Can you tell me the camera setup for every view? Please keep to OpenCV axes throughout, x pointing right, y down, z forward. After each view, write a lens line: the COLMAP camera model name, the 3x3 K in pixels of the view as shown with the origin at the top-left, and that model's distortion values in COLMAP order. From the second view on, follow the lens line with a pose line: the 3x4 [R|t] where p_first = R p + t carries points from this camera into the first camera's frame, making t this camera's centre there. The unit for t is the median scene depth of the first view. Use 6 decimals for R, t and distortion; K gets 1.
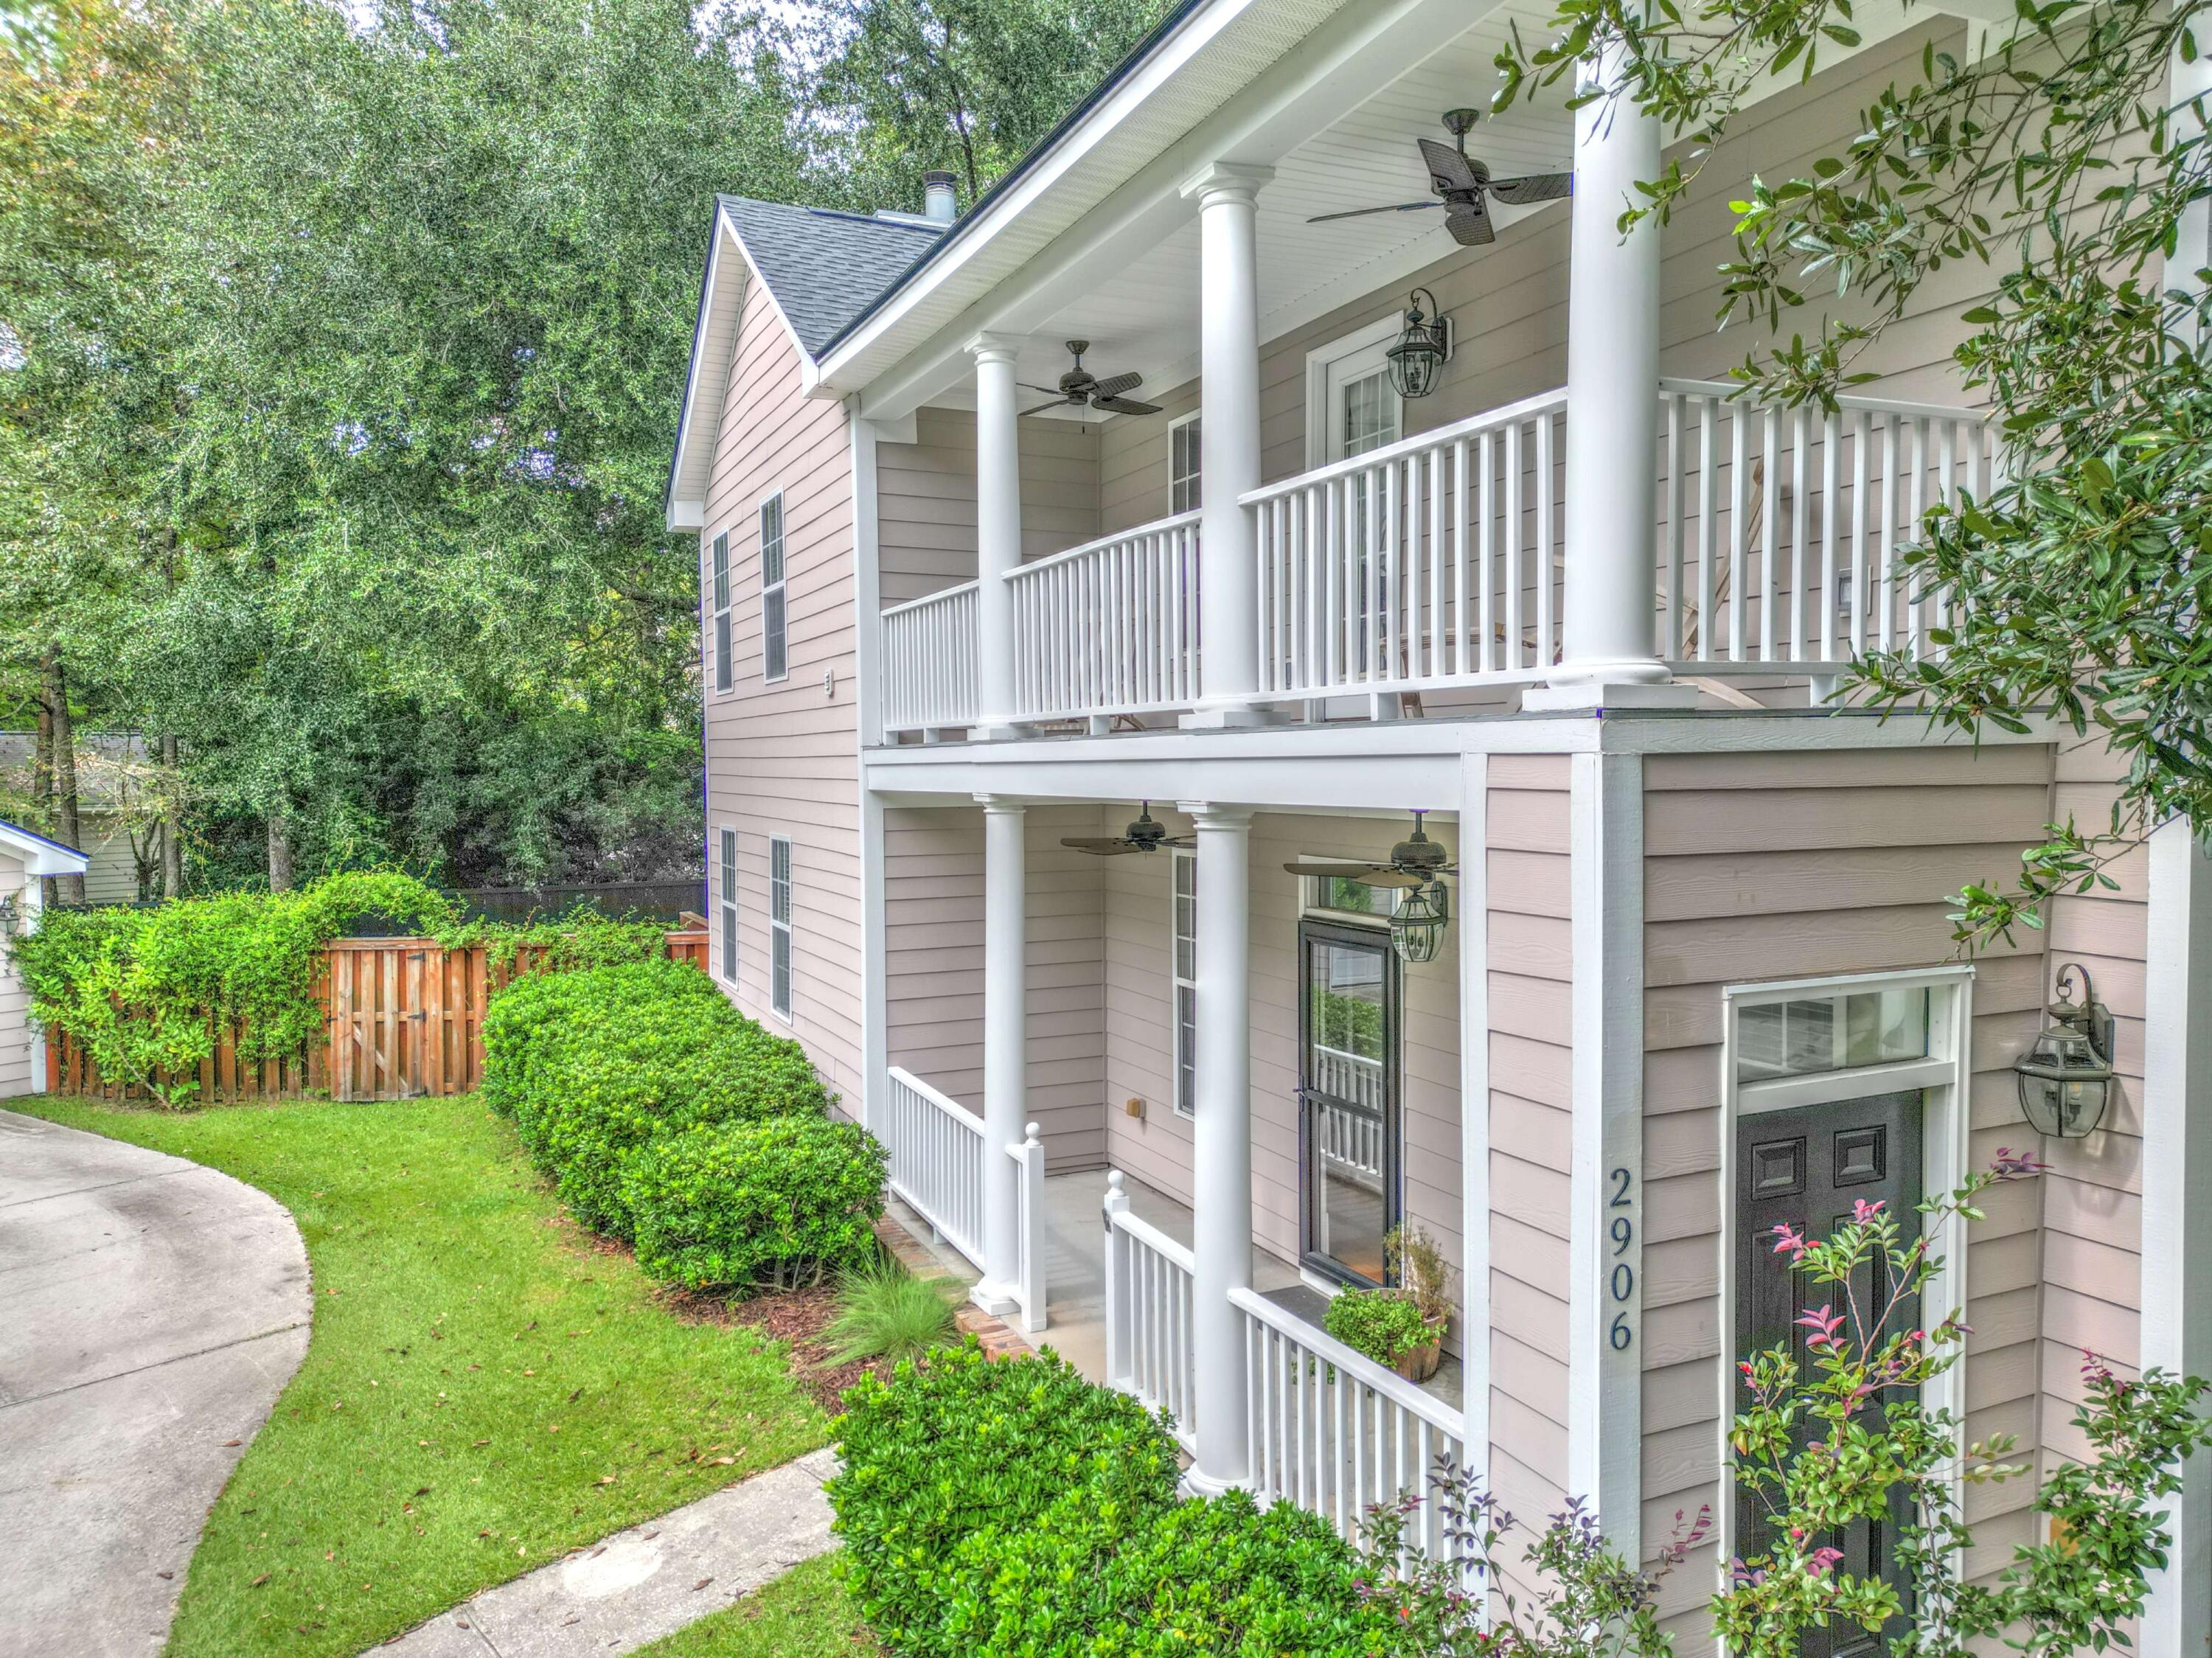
lens RADIAL K [[1535.3, 0, 1109.6], [0, 1535.3, 824.2], [0, 0, 1]] dist [0.045157, -0.026002]
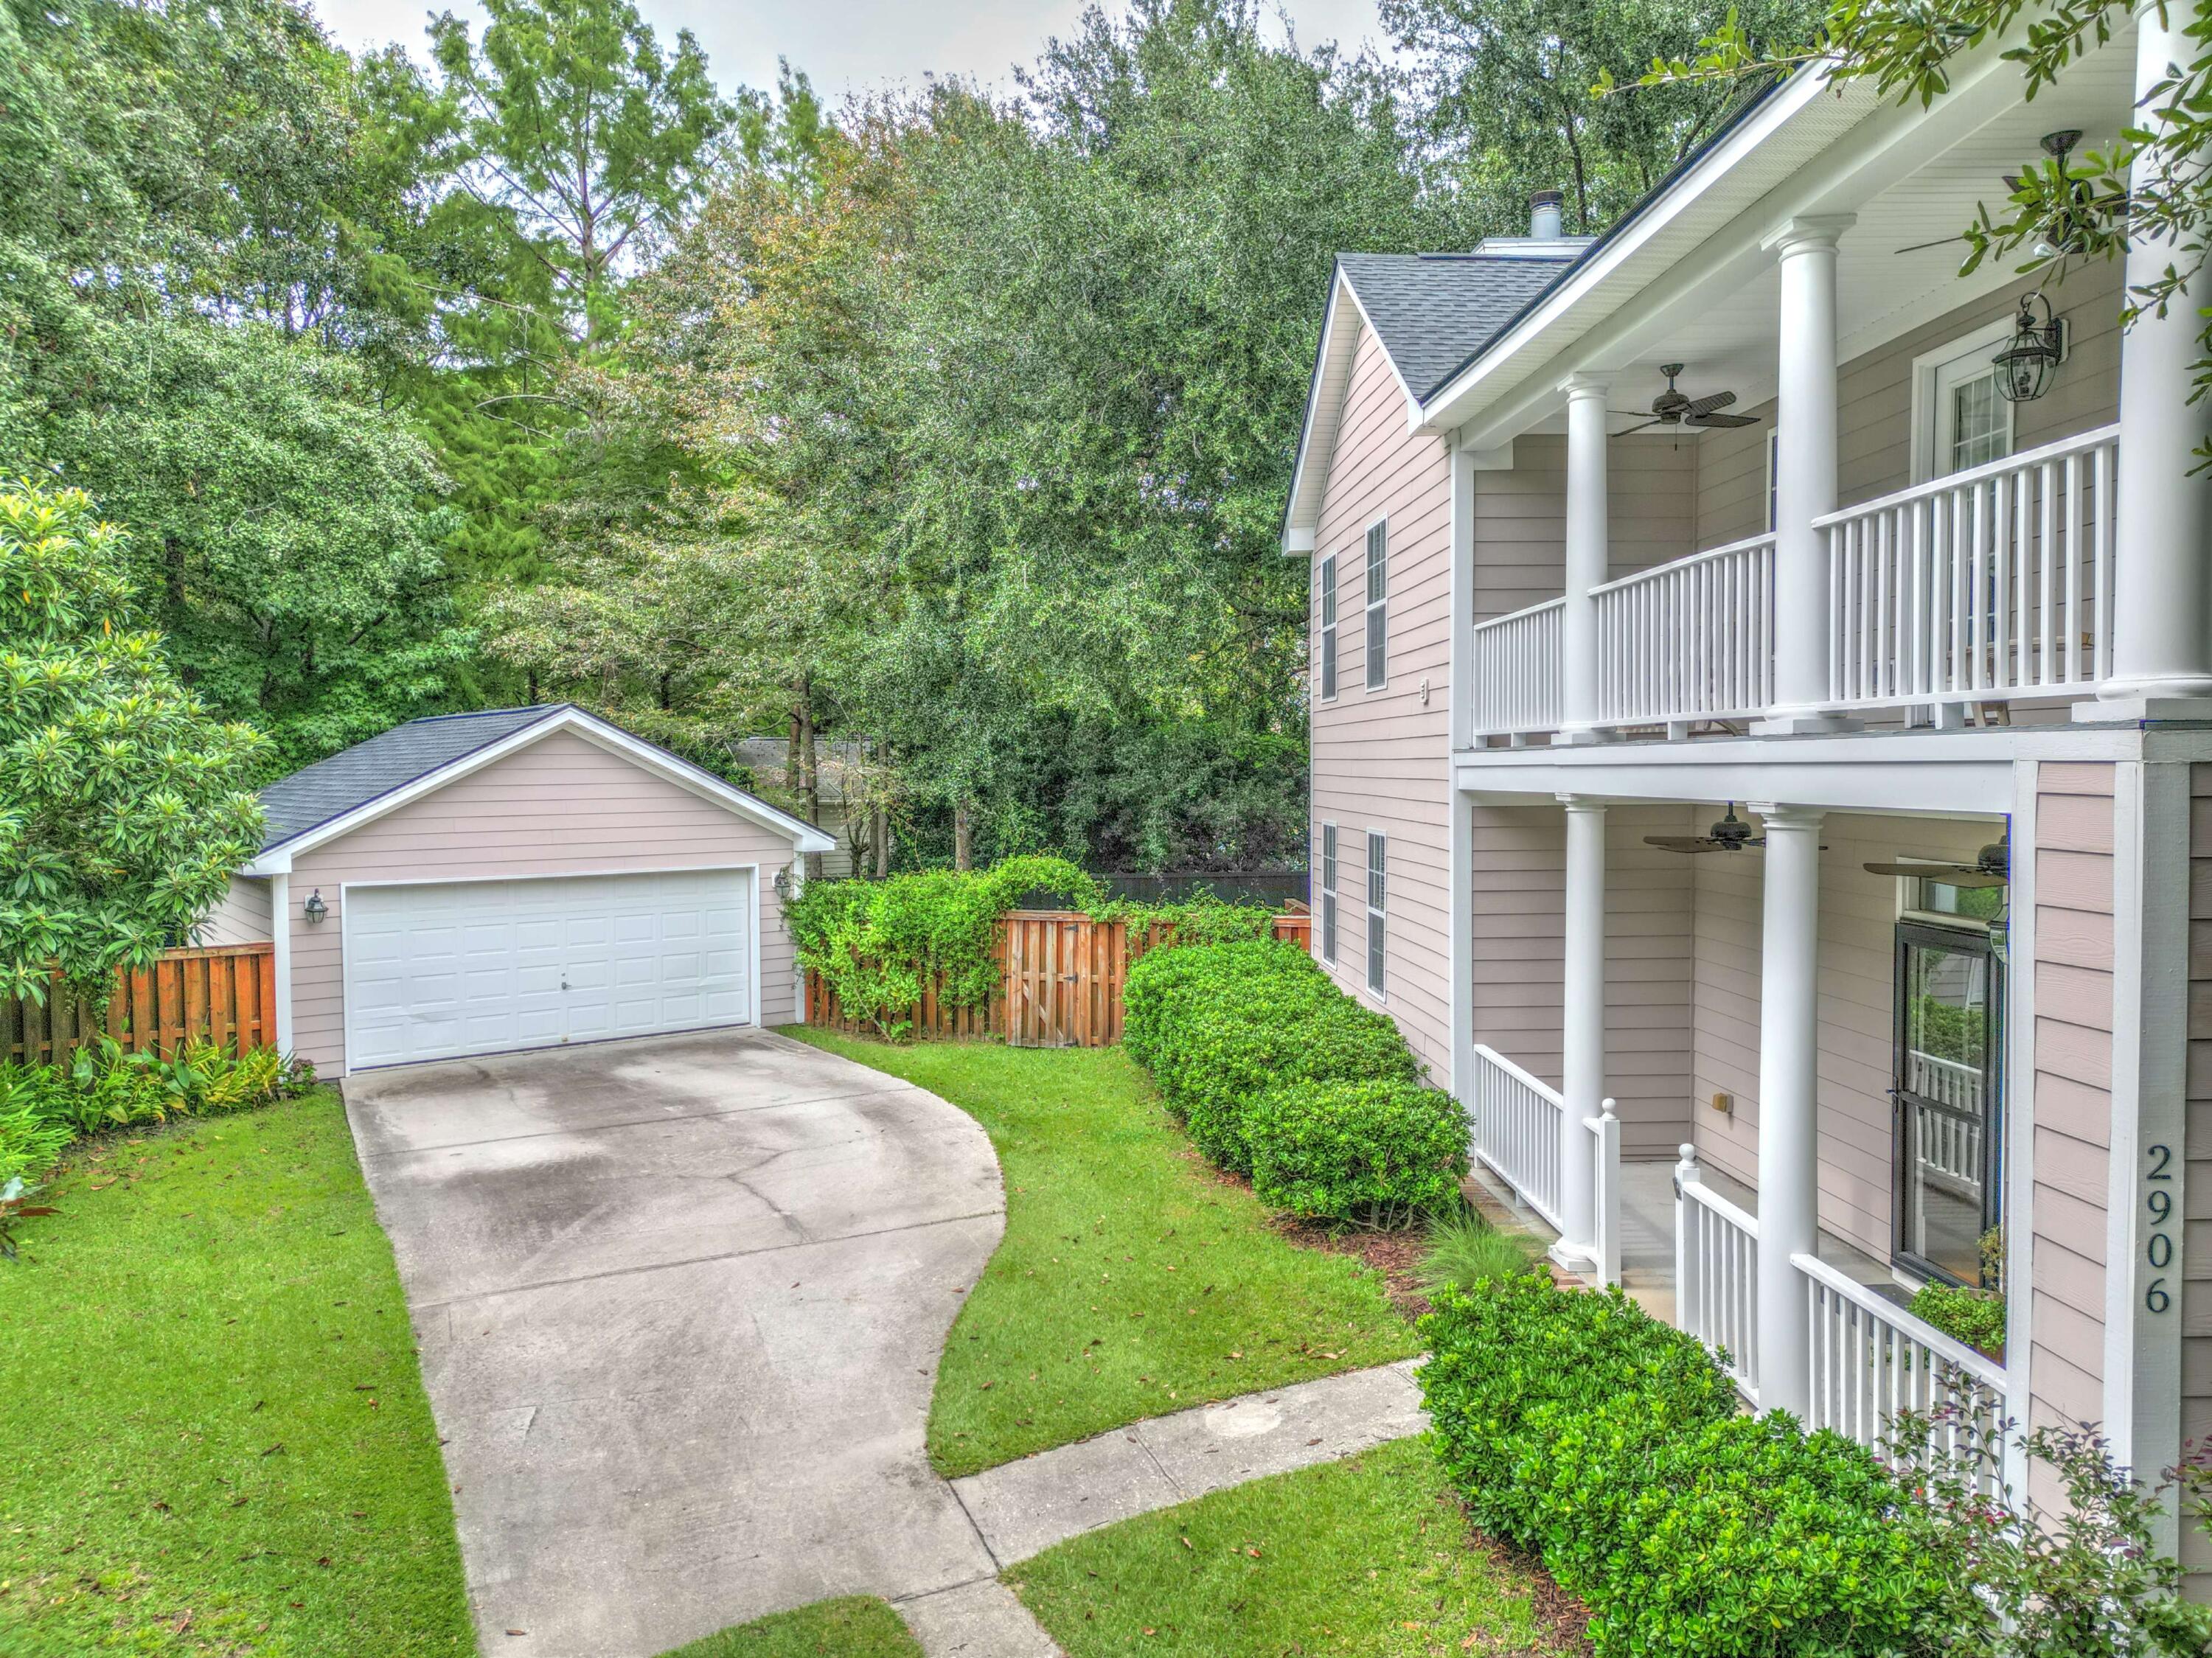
lens RADIAL K [[1531.4, 0, 1113.6], [0, 1531.4, 832.7], [0, 0, 1]] dist [0.063921, -0.031897]
pose [[0.929069, 0.016909, -0.369520, 0.021415], [-0.014286, 0.999850, 0.009835, 0.001458], [0.369630, -0.003859, 0.929171, -0.120754]]
